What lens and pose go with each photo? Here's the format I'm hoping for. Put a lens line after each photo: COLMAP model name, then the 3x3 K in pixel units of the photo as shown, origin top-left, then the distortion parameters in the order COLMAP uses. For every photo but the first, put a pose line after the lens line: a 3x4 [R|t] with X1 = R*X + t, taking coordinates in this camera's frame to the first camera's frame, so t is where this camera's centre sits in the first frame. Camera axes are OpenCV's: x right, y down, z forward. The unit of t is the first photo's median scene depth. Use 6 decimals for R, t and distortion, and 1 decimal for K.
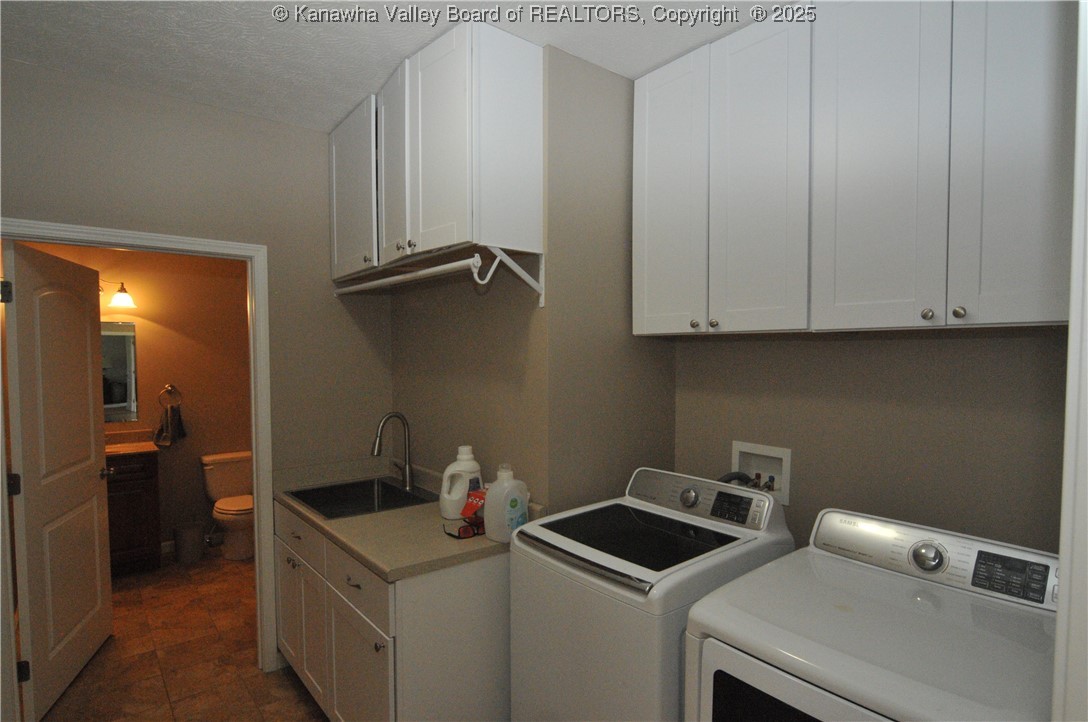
lens RADIAL K [[574.8, 0, 545.2], [0, 574.8, 373.5], [0, 0, 1]] dist [-0.017312, 0.000061]
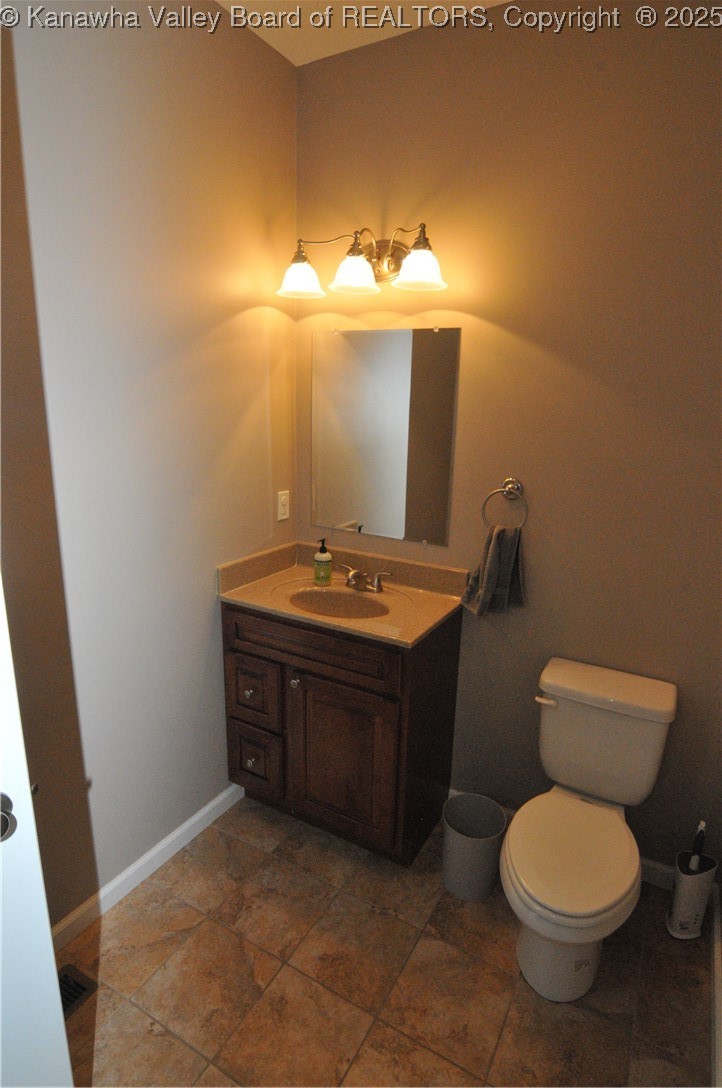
lens RADIAL K [[574.8, 0, 361.0], [0, 574.8, 544.0], [0, 0, 1]] dist [-0.017312, 0.000061]
pose [[0.342350, 0.232108, -0.910452, -0.306599], [-0.060739, 0.972447, 0.225073, -0.021910], [0.937607, -0.021754, 0.347015, 0.763963]]
